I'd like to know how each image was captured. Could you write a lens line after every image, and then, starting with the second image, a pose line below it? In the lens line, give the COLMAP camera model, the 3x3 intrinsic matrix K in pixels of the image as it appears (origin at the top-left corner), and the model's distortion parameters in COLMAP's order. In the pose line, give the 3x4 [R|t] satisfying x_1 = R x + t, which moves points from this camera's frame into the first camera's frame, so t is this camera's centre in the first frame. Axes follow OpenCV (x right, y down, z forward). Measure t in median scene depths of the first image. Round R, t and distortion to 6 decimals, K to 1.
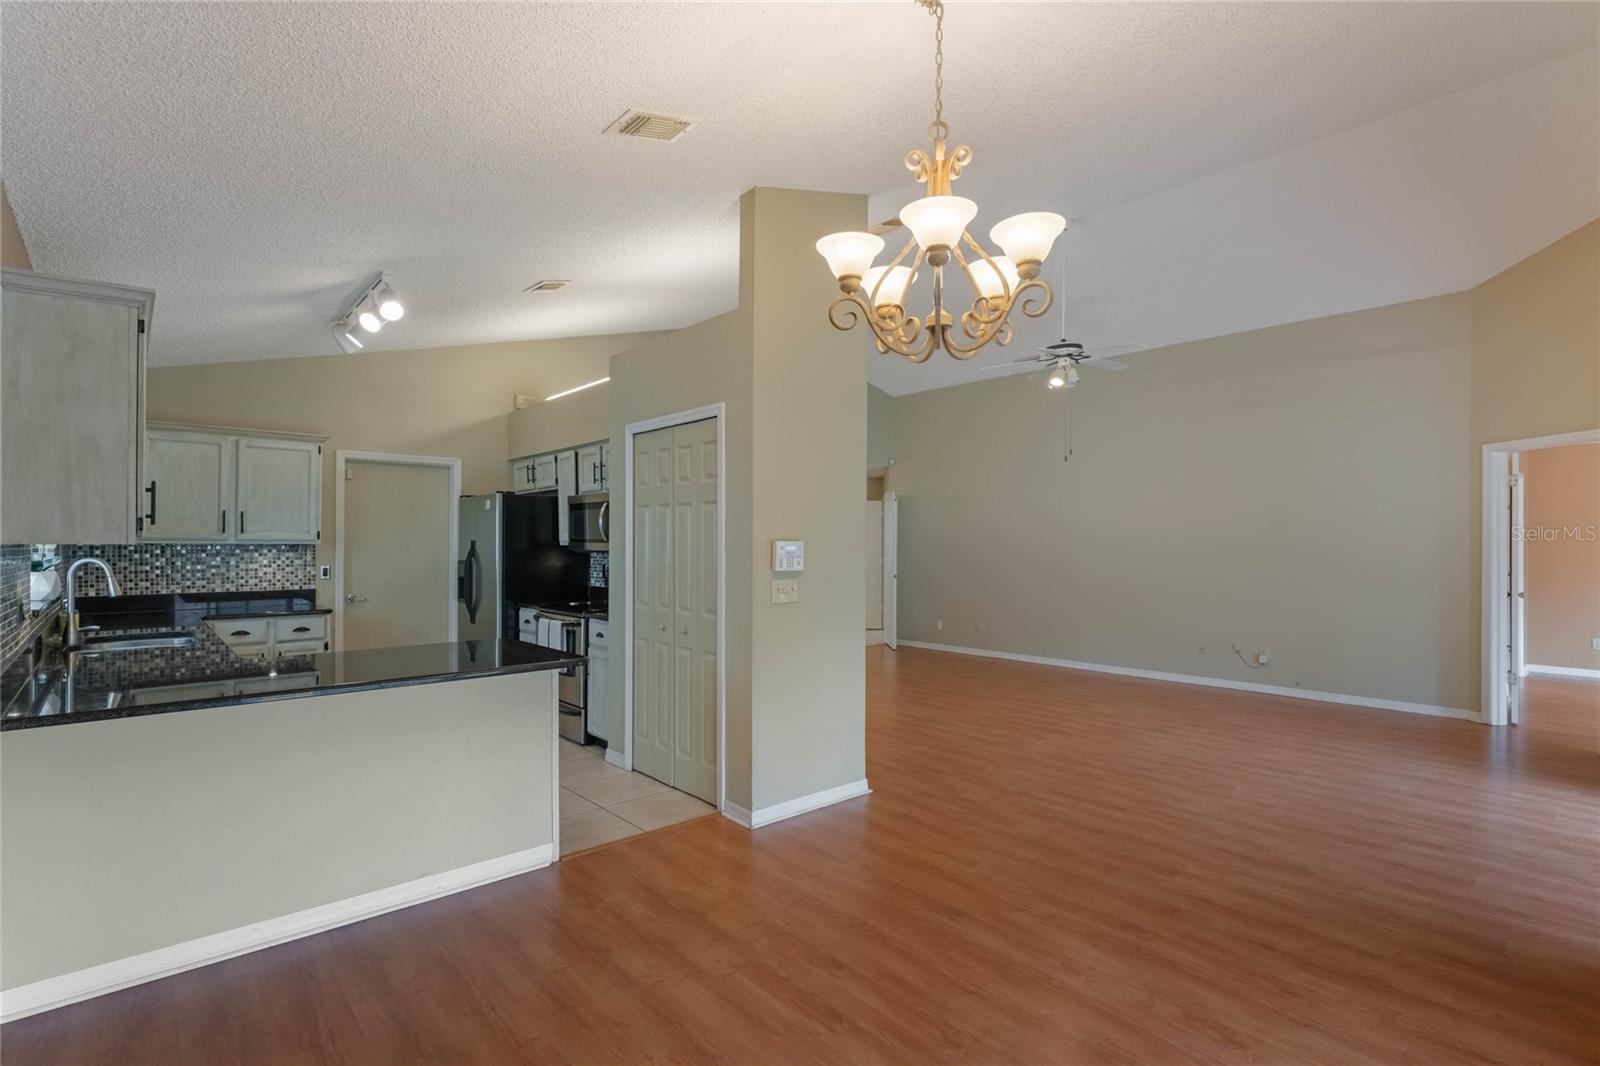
lens RADIAL K [[751.0, 0, 796.5], [0, 751.0, 539.2], [0, 0, 1]] dist [-0.001565, 0.000123]
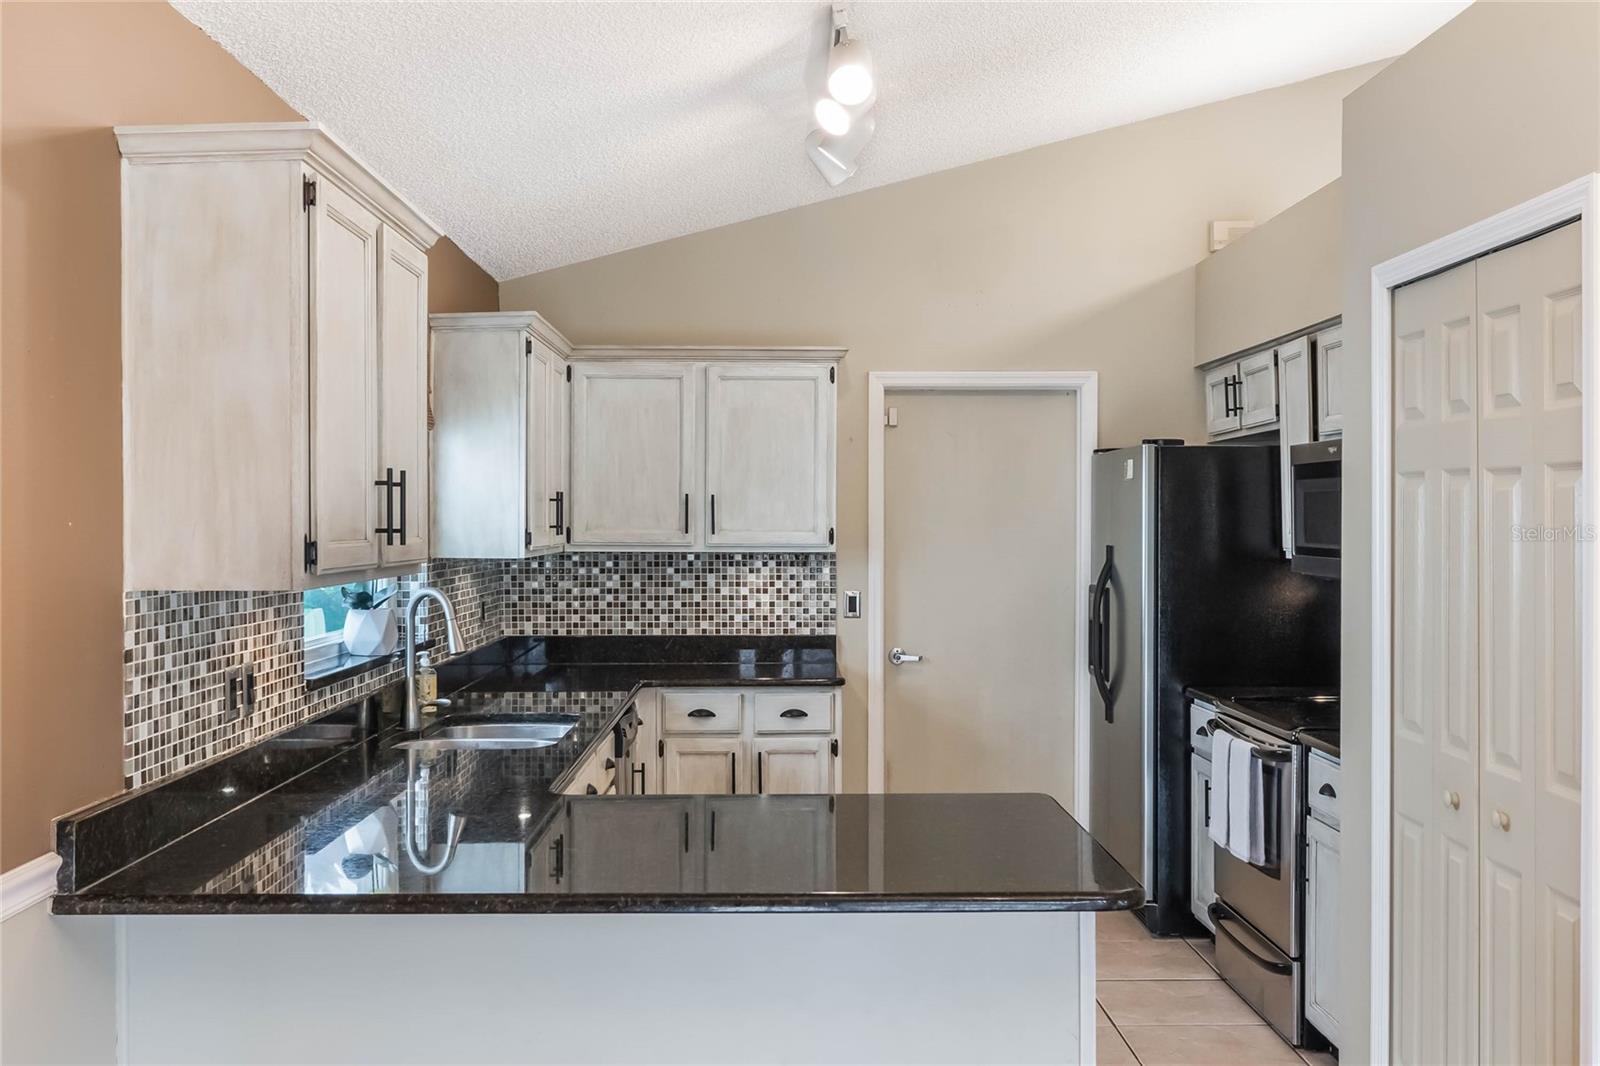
lens RADIAL K [[1538.3, 0, 800.0], [0, 1538.3, 533.0], [0, 0, 1]] dist [-0.000814, -0.005417]
pose [[0.756541, 0.003676, -0.653936, 0.060370], [0.004738, 0.999927, 0.011102, -0.020550], [0.653929, -0.011498, 0.756469, 0.169737]]
